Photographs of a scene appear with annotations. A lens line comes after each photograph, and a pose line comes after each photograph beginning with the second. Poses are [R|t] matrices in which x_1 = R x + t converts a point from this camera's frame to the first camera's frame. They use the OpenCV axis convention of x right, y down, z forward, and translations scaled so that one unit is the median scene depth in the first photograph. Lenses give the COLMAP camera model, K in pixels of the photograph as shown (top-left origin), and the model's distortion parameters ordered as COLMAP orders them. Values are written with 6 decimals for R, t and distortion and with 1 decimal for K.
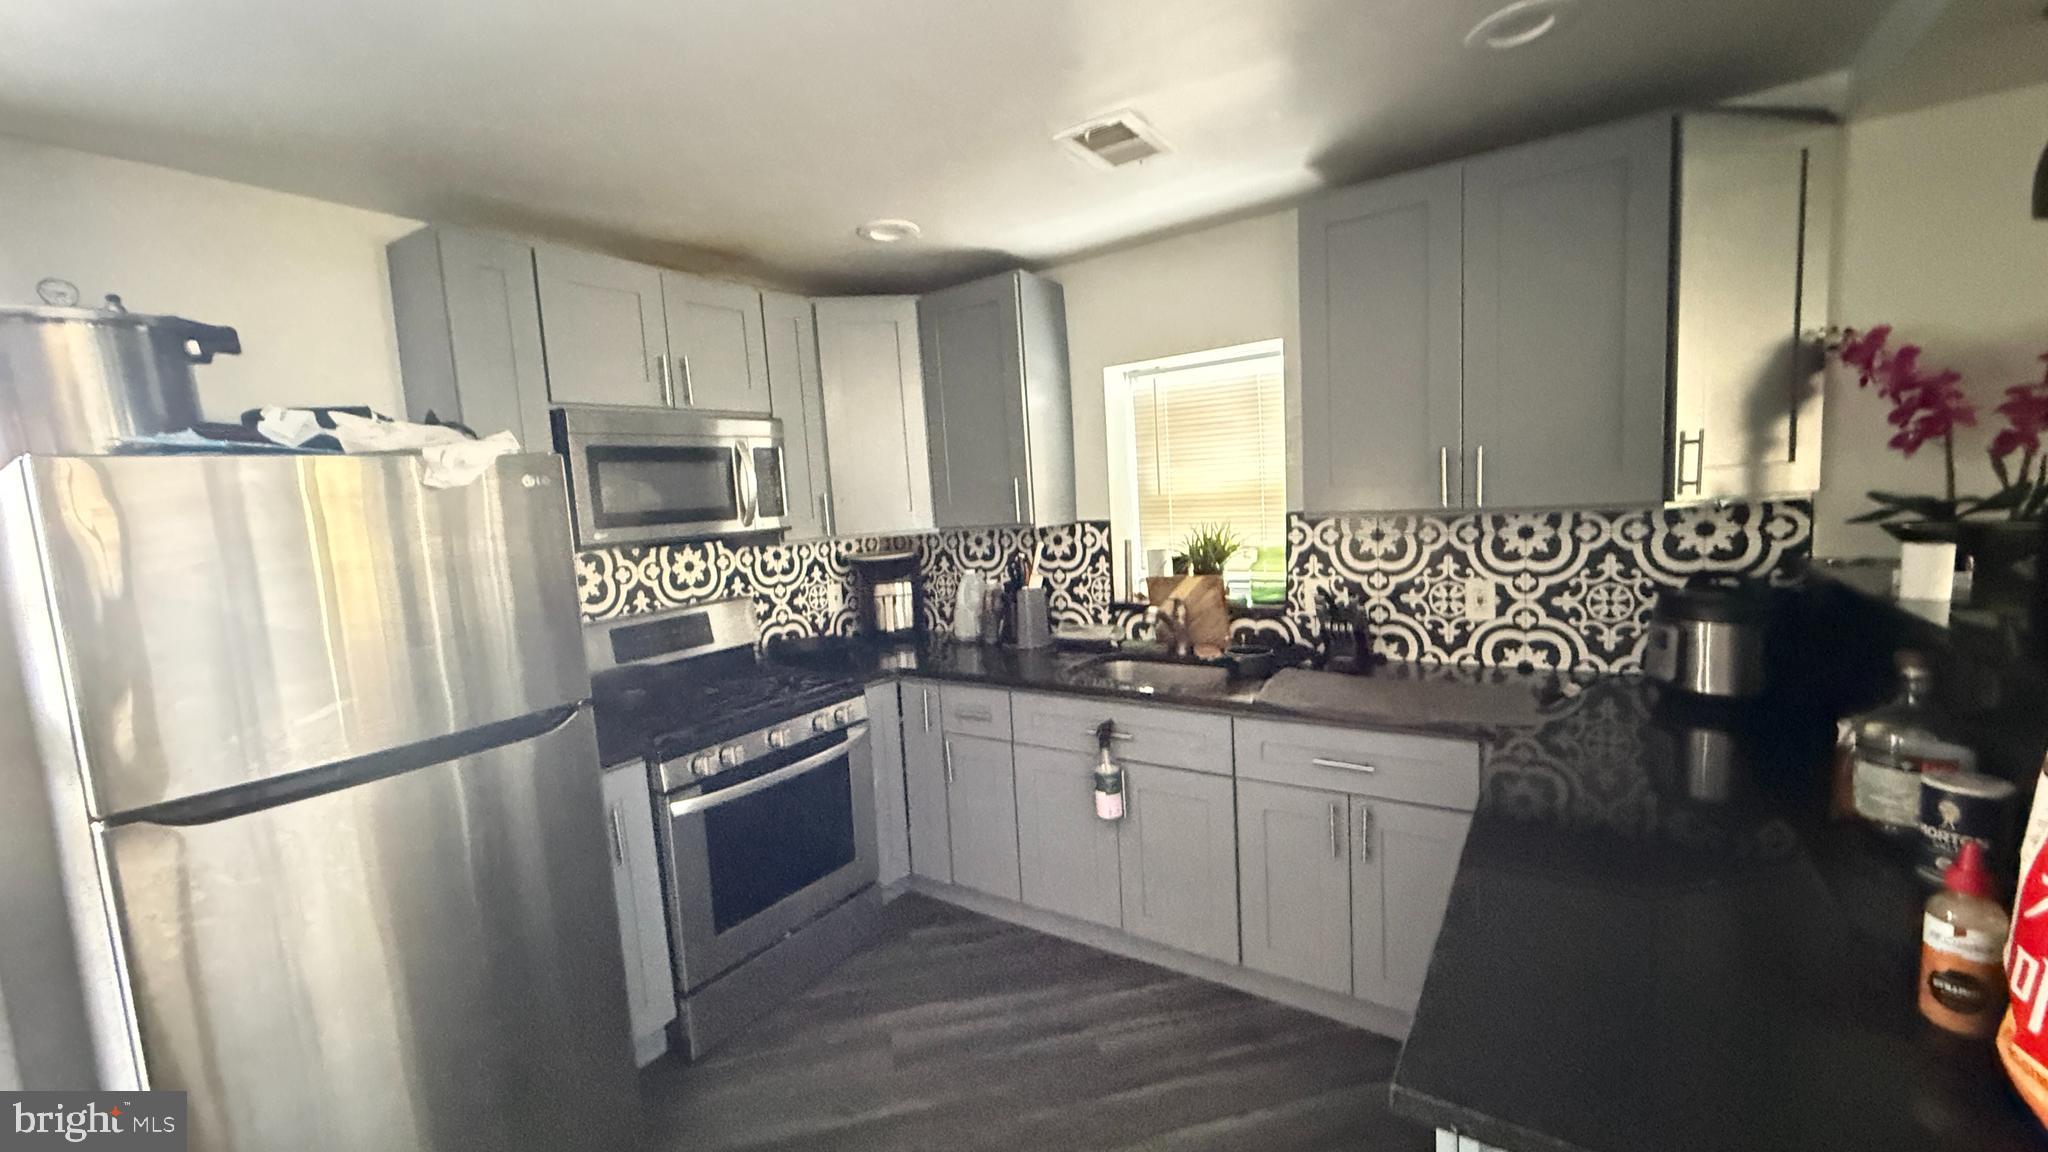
lens RADIAL K [[812.2, 0, 1015.4], [0, 812.2, 583.5], [0, 0, 1]] dist [-0.002155, 0.000491]
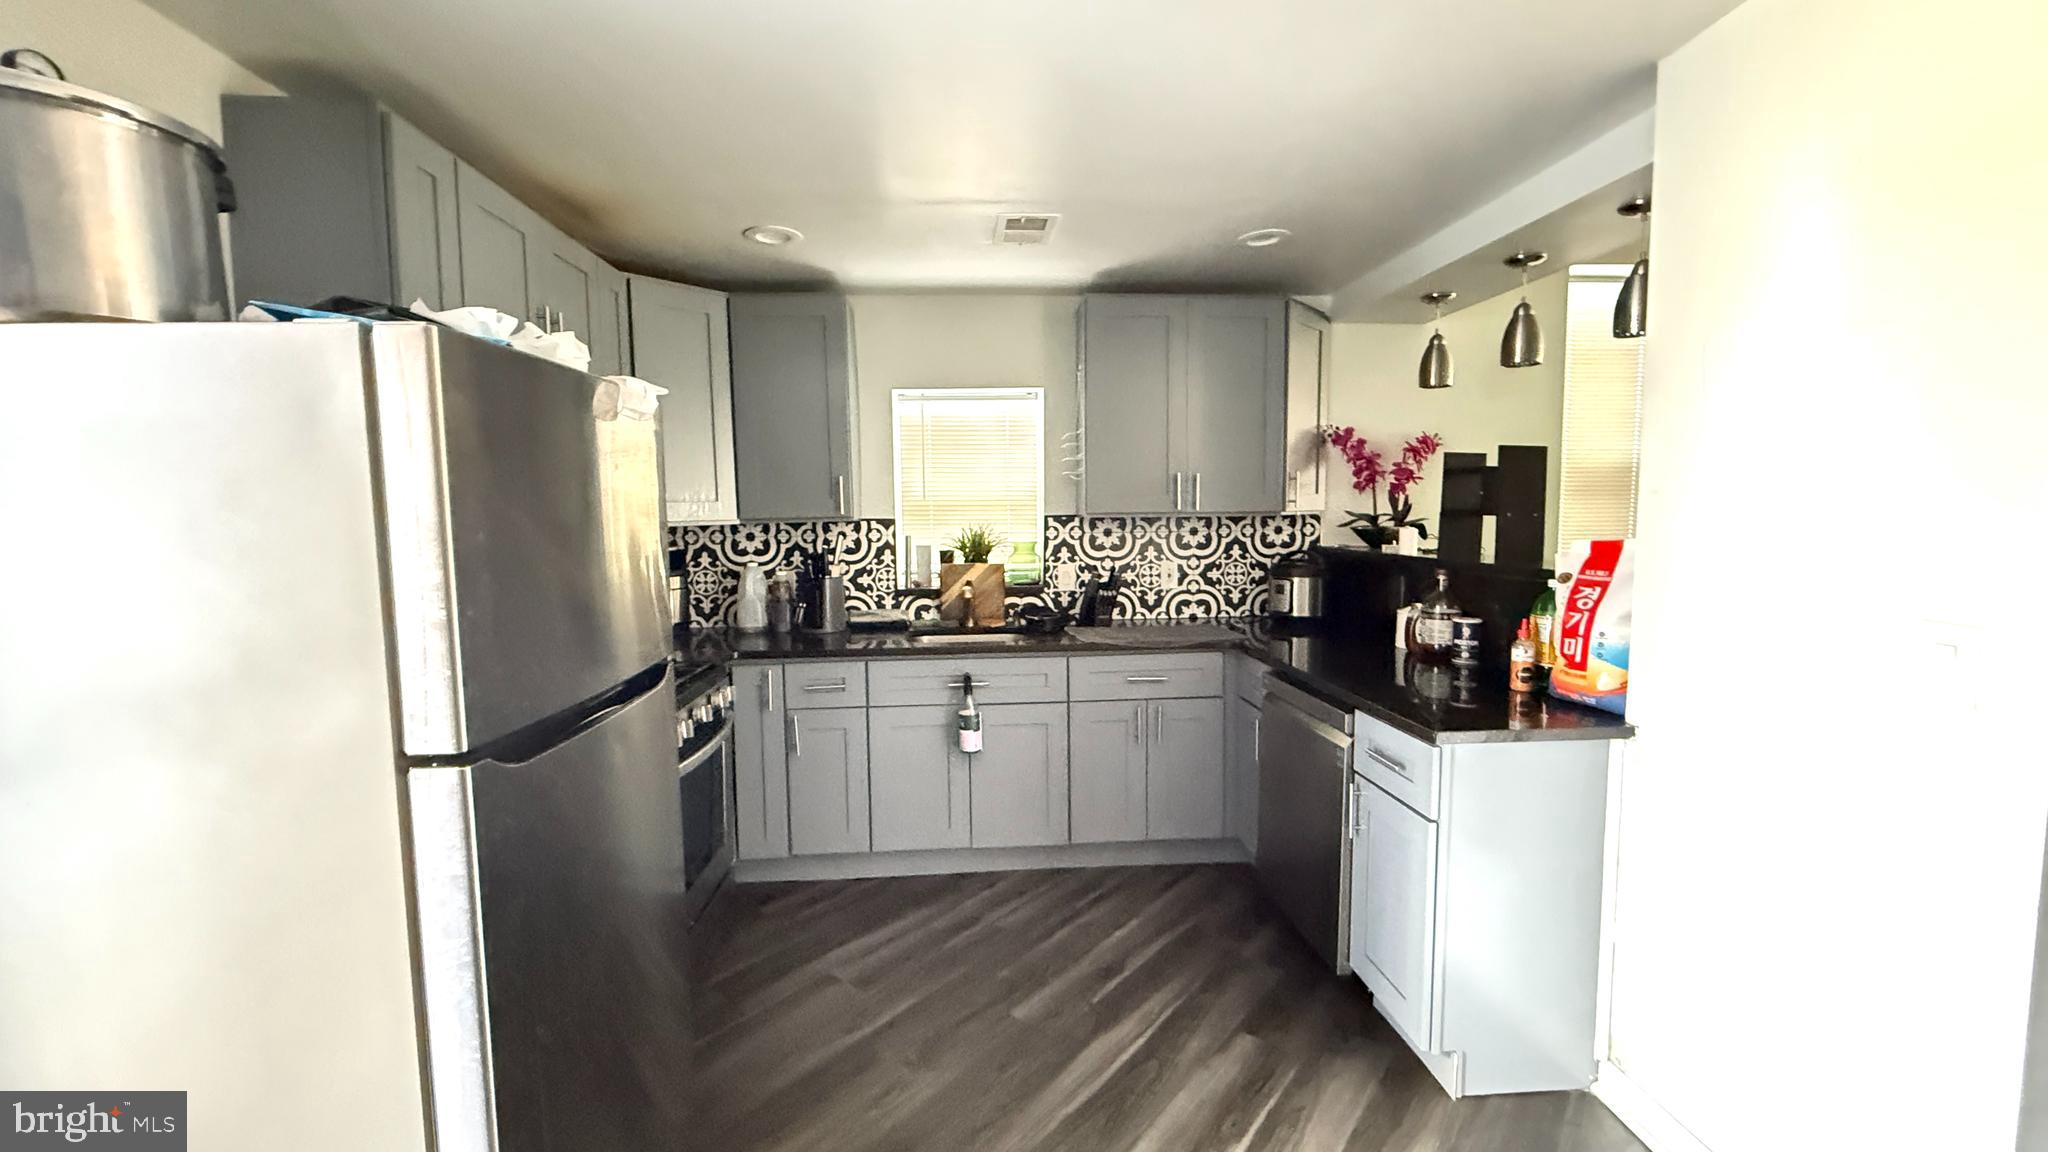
lens RADIAL K [[812.2, 0, 1017.8], [0, 812.2, 581.2], [0, 0, 1]] dist [-0.002155, 0.000491]
pose [[0.783488, -0.002515, 0.621402, -0.617821], [0.034590, 0.998618, -0.039571, 0.084154], [-0.620443, 0.052498, 0.782492, -0.023950]]
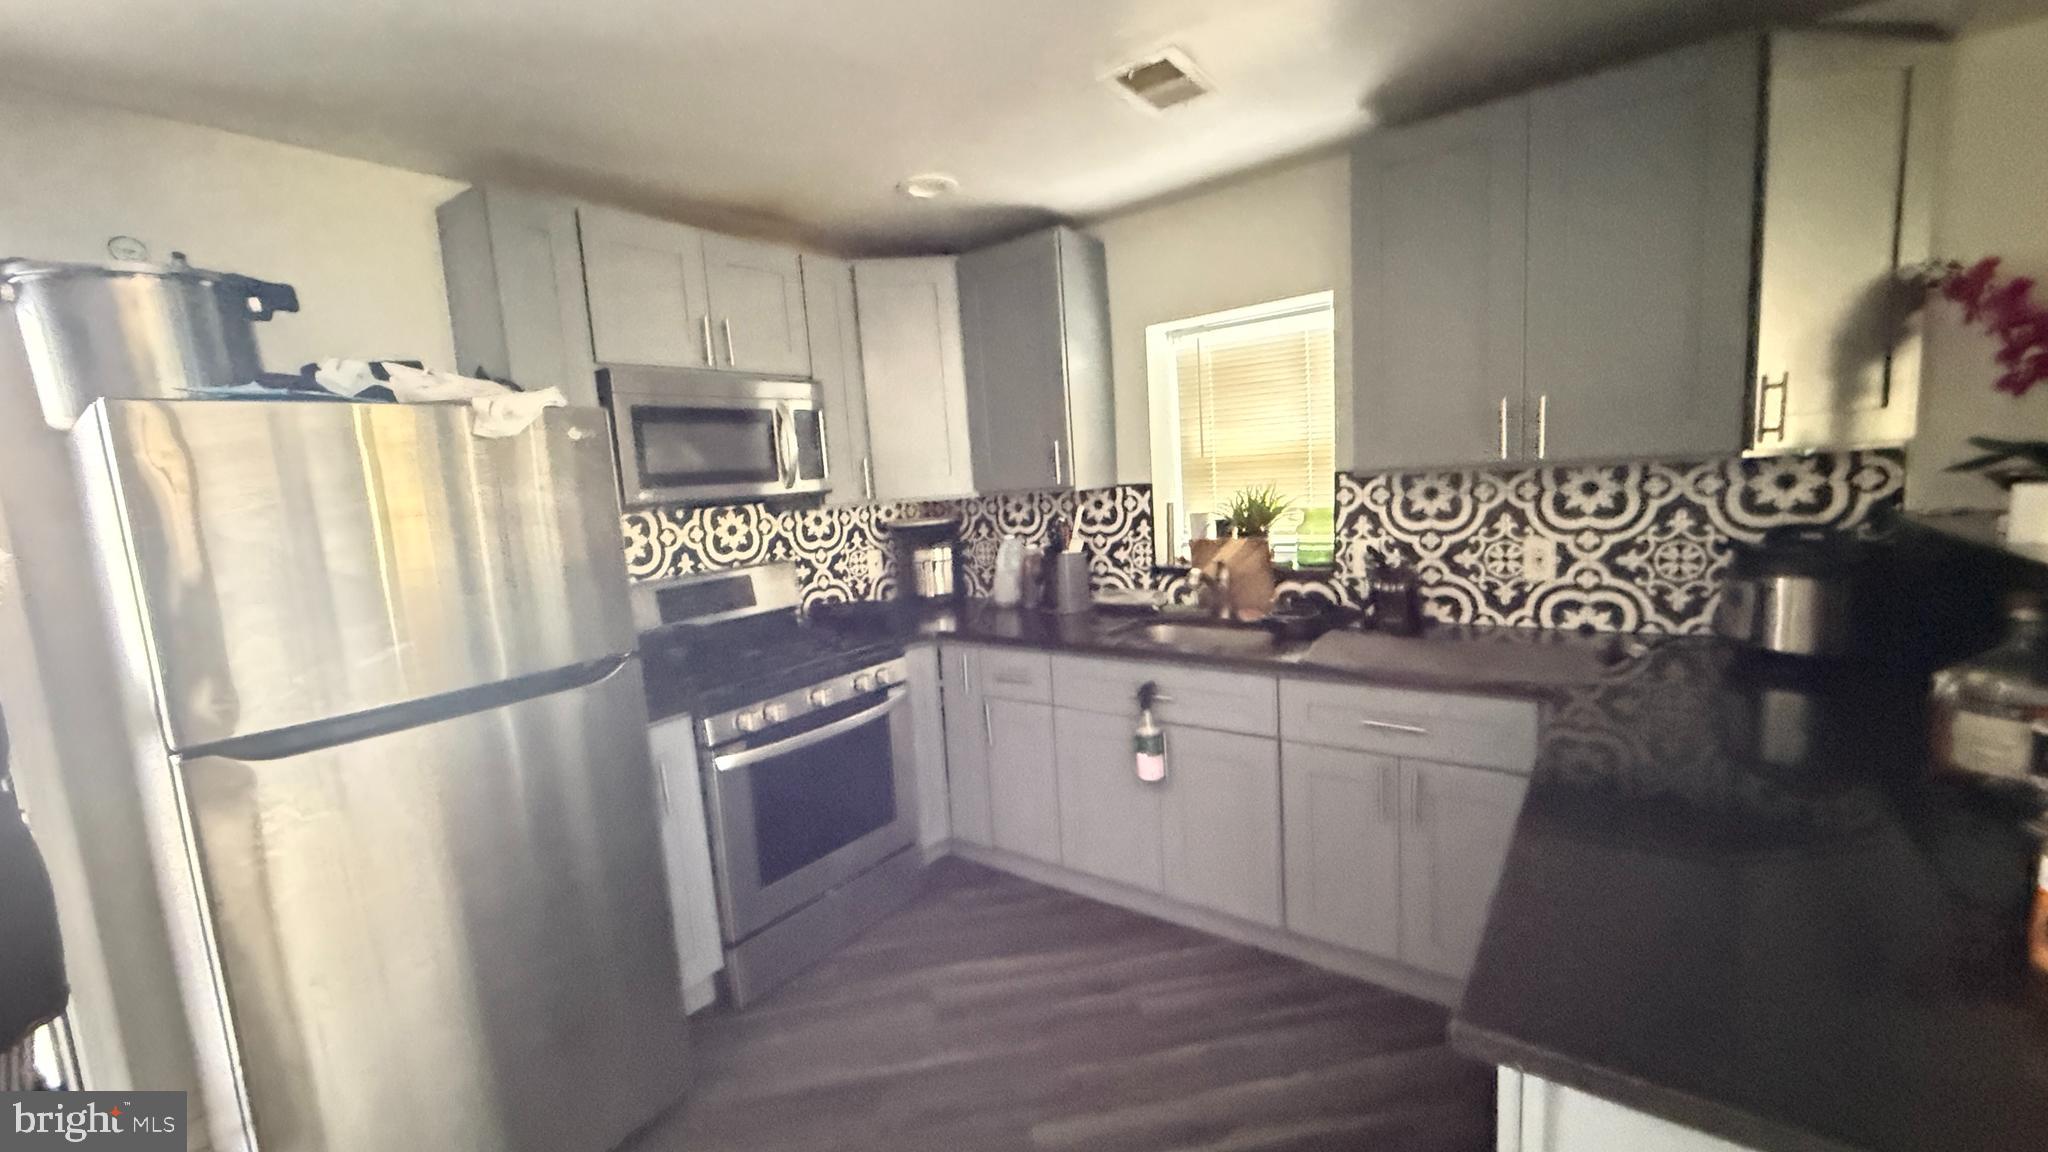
lens RADIAL K [[812.2, 0, 1014.9], [0, 812.2, 582.4], [0, 0, 1]] dist [-0.002155, 0.000491]
pose [[0.998875, 0.000864, -0.047409, -0.003100], [0.000266, 0.999716, 0.023820, 0.024892], [0.047416, -0.023806, 0.998592, 0.008631]]
